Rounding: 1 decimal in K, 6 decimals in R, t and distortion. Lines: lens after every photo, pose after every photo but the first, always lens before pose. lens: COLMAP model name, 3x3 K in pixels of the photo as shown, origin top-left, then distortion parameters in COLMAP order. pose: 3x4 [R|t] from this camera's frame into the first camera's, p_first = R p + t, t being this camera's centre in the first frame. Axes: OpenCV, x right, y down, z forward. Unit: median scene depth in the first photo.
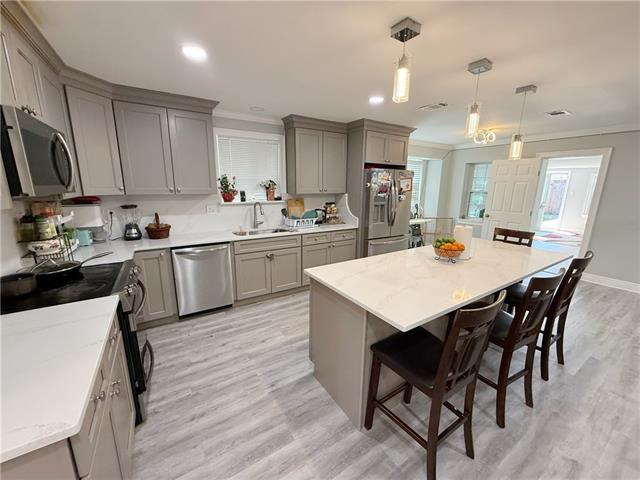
lens RADIAL K [[254.3, 0, 316.0], [0, 254.3, 239.0], [0, 0, 1]] dist [-0.000670, -0.000117]
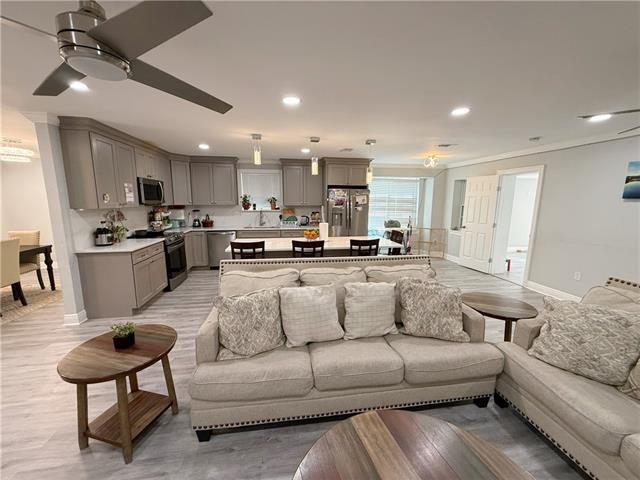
lens RADIAL K [[254.3, 0, 319.3], [0, 254.3, 241.0], [0, 0, 1]] dist [-0.000670, -0.000117]
pose [[0.919422, 0.058887, -0.388838, 0.758224], [-0.078585, 0.996295, -0.034934, 0.083920], [0.385340, 0.062676, 0.920643, -0.378756]]
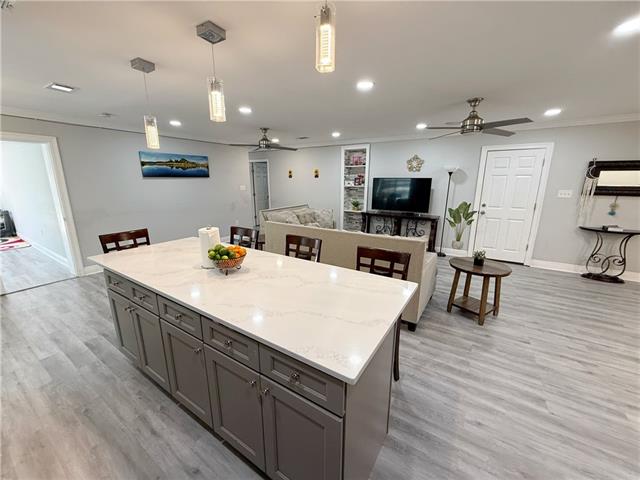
lens RADIAL K [[254.3, 0, 319.3], [0, 254.3, 239.9], [0, 0, 1]] dist [-0.000670, -0.000117]
pose [[-0.419933, -0.219294, 0.880663, -0.185751], [0.184757, 0.929391, 0.319527, -0.130443], [-0.888550, 0.296888, -0.349766, 0.596554]]
